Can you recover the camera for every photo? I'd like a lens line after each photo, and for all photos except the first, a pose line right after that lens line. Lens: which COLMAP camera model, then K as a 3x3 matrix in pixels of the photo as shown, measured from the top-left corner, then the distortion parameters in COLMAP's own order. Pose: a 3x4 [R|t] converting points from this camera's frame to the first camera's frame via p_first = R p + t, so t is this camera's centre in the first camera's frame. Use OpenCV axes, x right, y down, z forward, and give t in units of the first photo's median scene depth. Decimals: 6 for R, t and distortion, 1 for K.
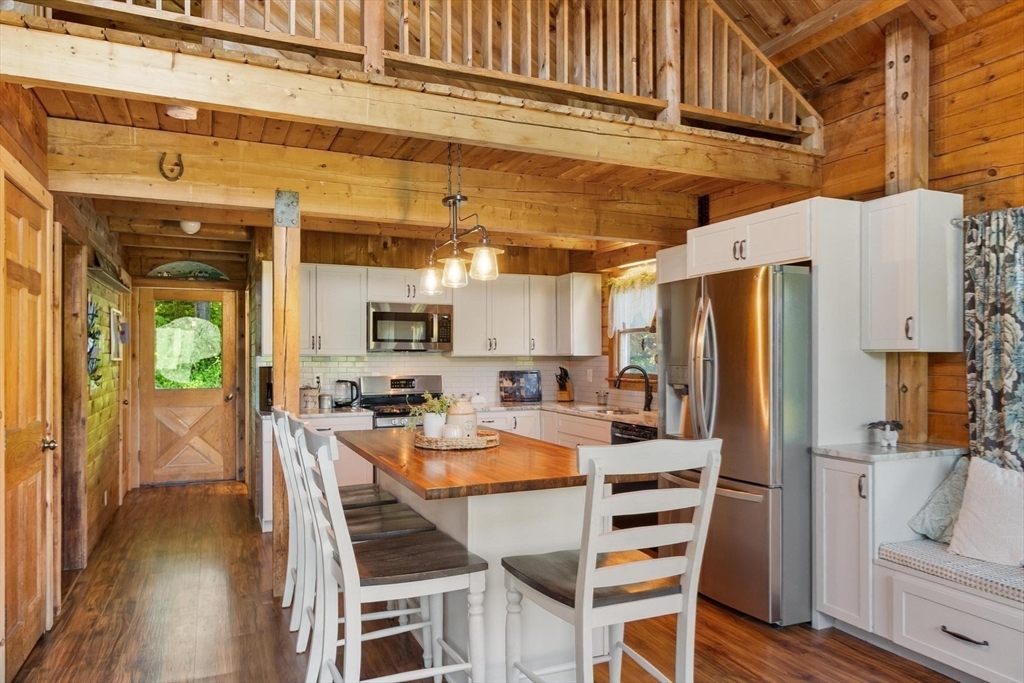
lens RADIAL K [[671.6, 0, 504.1], [0, 671.6, 356.0], [0, 0, 1]] dist [0.008380, 0.000179]
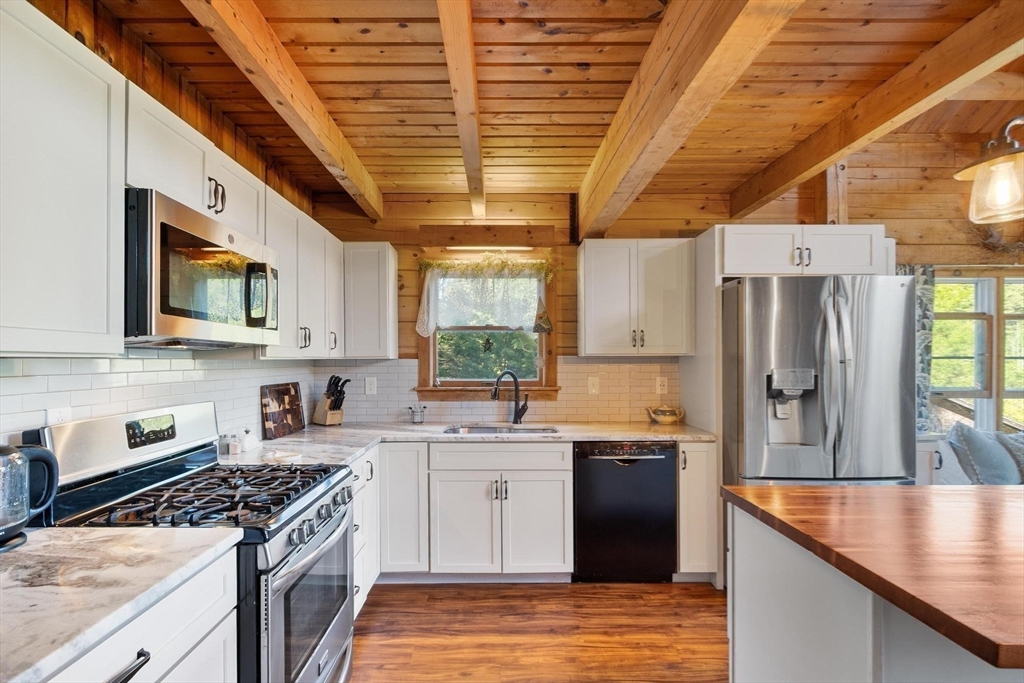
lens RADIAL K [[474.9, 0, 500.0], [0, 474.9, 360.2], [0, 0, 1]] dist [-0.000452, -0.001682]
pose [[0.403525, 0.000244, 0.914969, -0.539849], [0.001566, 0.999998, -0.000957, 0.002446], [-0.914967, 0.001819, 0.403524, 1.203250]]
